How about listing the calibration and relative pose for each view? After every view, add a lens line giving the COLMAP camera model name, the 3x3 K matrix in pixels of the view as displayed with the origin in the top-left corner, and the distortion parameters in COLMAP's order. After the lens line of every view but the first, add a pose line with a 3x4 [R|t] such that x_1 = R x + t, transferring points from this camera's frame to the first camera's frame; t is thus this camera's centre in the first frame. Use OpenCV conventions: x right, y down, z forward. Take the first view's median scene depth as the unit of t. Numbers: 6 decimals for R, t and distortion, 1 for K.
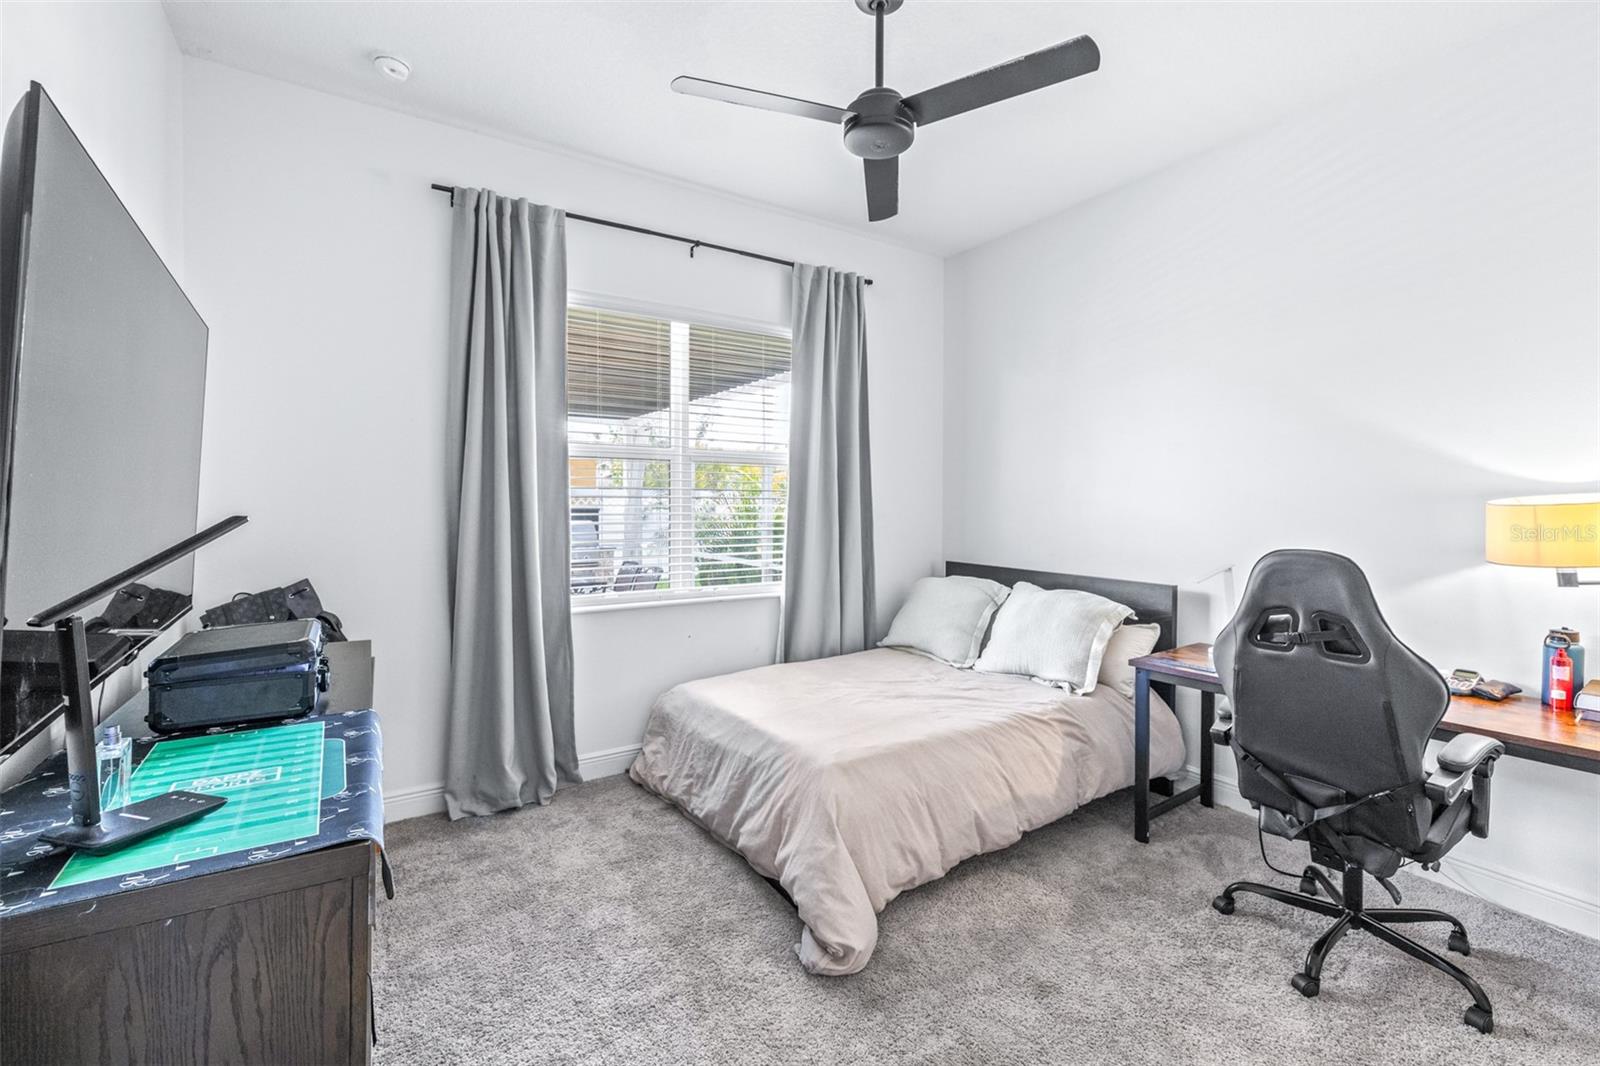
lens RADIAL K [[687.0, 0, 799.9], [0, 687.0, 538.8], [0, 0, 1]] dist [0.000124, -0.000001]
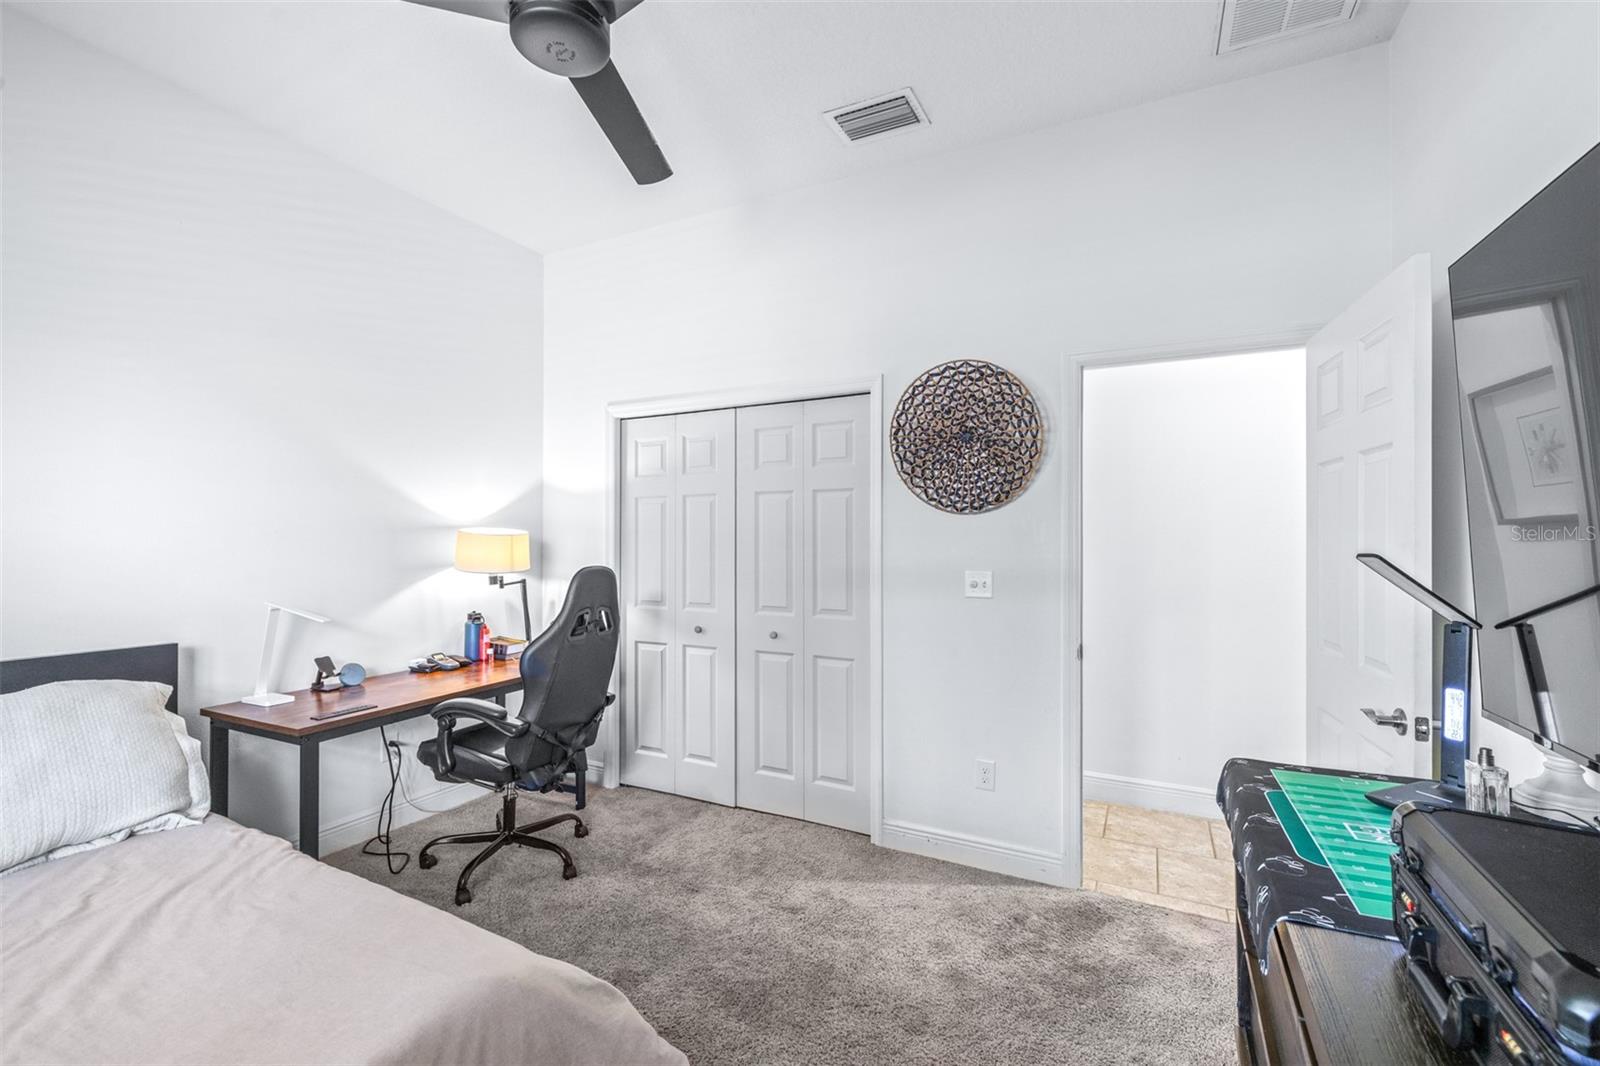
lens RADIAL K [[687.0, 0, 799.9], [0, 687.0, 538.8], [0, 0, 1]] dist [0.000124, -0.000001]
pose [[-0.507036, -0.008409, 0.861884, -0.611993], [0.039188, 0.998693, 0.032797, -0.058438], [-0.861034, 0.050405, -0.506044, 1.086114]]
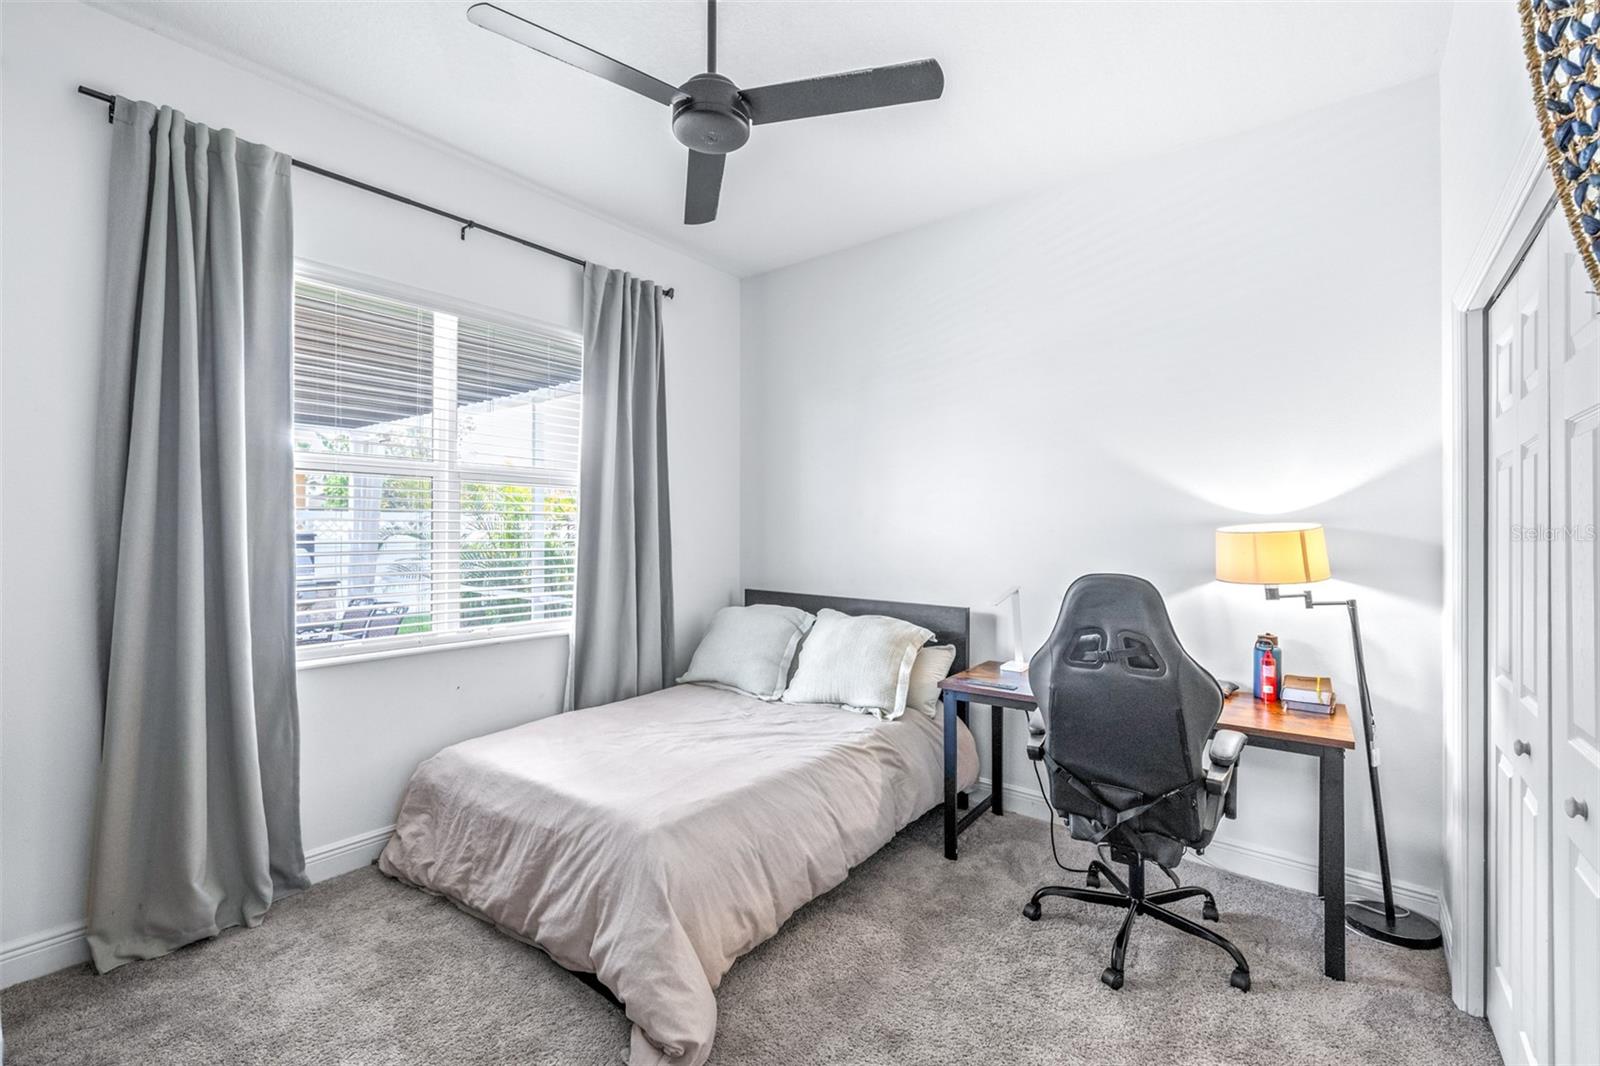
lens RADIAL K [[696.7, 0, 794.8], [0, 696.7, 545.9], [0, 0, 1]] dist [0.000738, -0.000462]
pose [[0.946795, -0.004938, 0.321798, -0.070615], [0.013733, 0.999591, -0.025068, -0.005674], [-0.321543, 0.028154, 0.946476, 0.092892]]
